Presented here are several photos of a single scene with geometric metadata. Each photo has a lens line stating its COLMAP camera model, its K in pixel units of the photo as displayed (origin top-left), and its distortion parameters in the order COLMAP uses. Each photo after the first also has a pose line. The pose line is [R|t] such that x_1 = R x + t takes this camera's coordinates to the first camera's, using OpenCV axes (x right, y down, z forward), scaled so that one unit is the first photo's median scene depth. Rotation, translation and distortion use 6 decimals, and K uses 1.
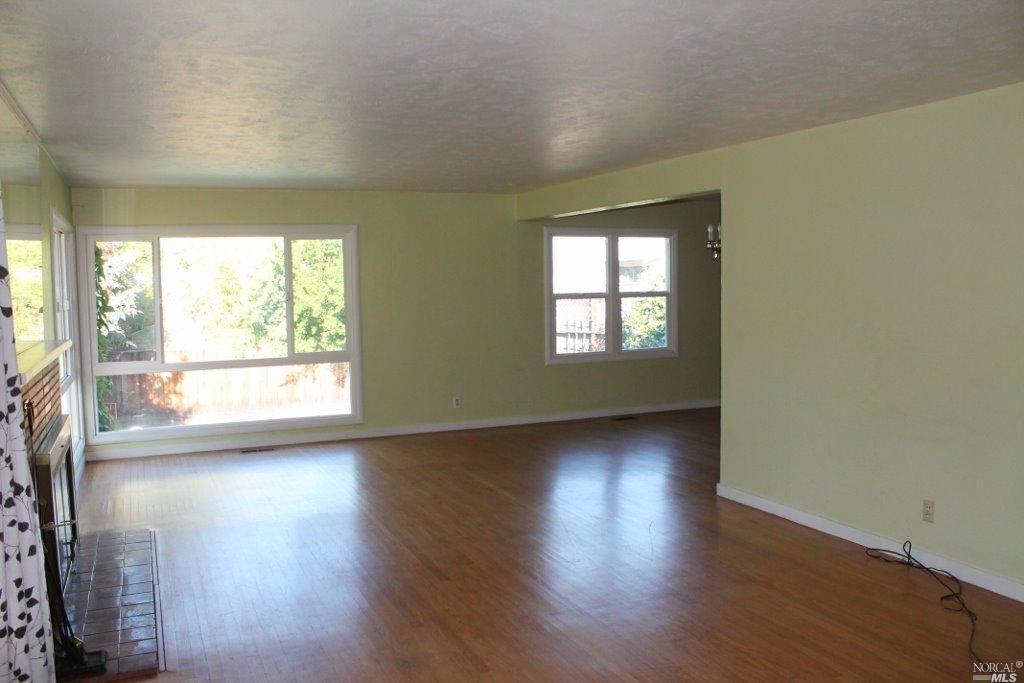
lens RADIAL K [[858.8, 0, 512.0], [0, 858.8, 341.5], [0, 0, 1]] dist [-0.175994, 0.158293]
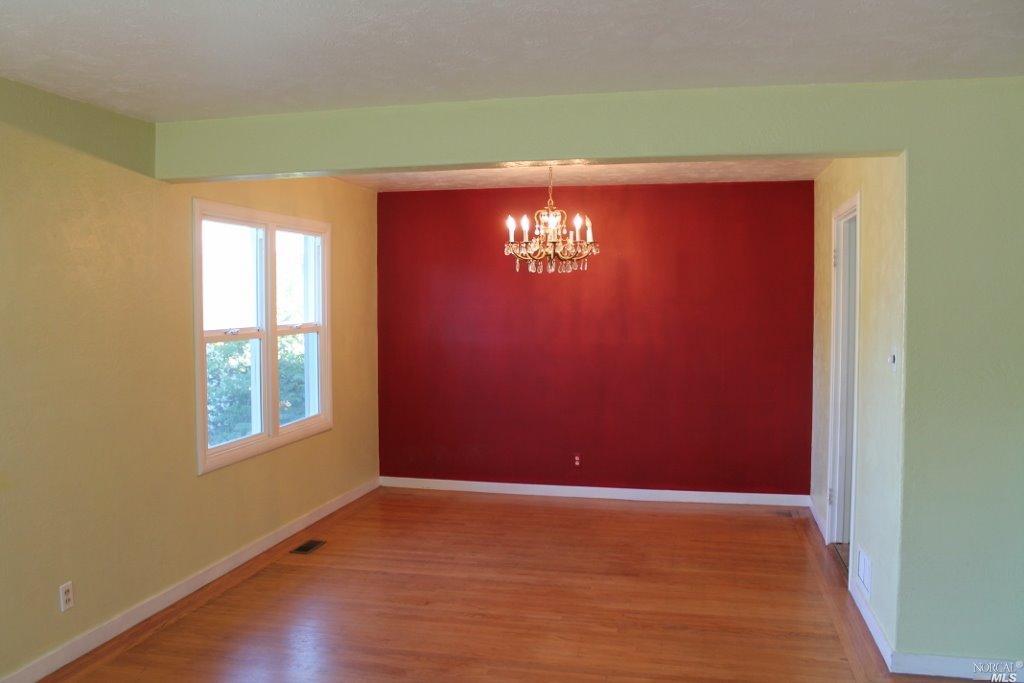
lens RADIAL K [[858.8, 0, 512.0], [0, 858.8, 341.5], [0, 0, 1]] dist [-0.175994, 0.158293]
pose [[0.599476, -0.028404, 0.799888, -0.230842], [0.050702, 0.998711, -0.002534, -0.038075], [-0.798785, 0.042075, 0.600143, 0.534457]]
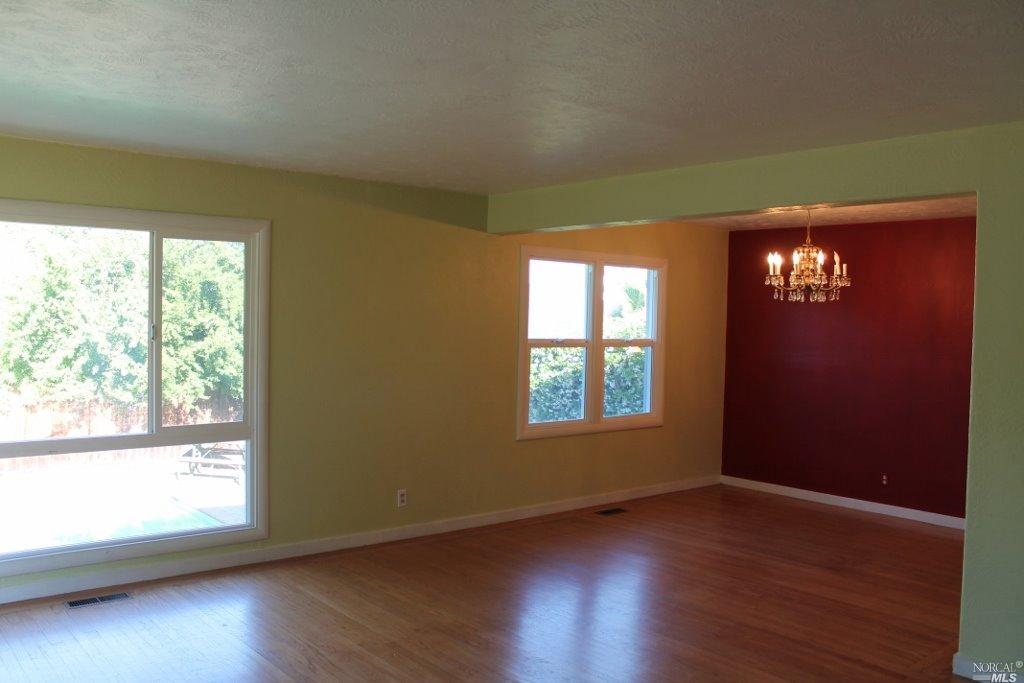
lens RADIAL K [[858.8, 0, 512.0], [0, 858.8, 341.5], [0, 0, 1]] dist [-0.175994, 0.158293]
pose [[0.958909, 0.030392, 0.282080, -0.158925], [-0.017880, 0.998743, -0.046827, -0.019658], [-0.283149, 0.039859, 0.958247, 0.309311]]
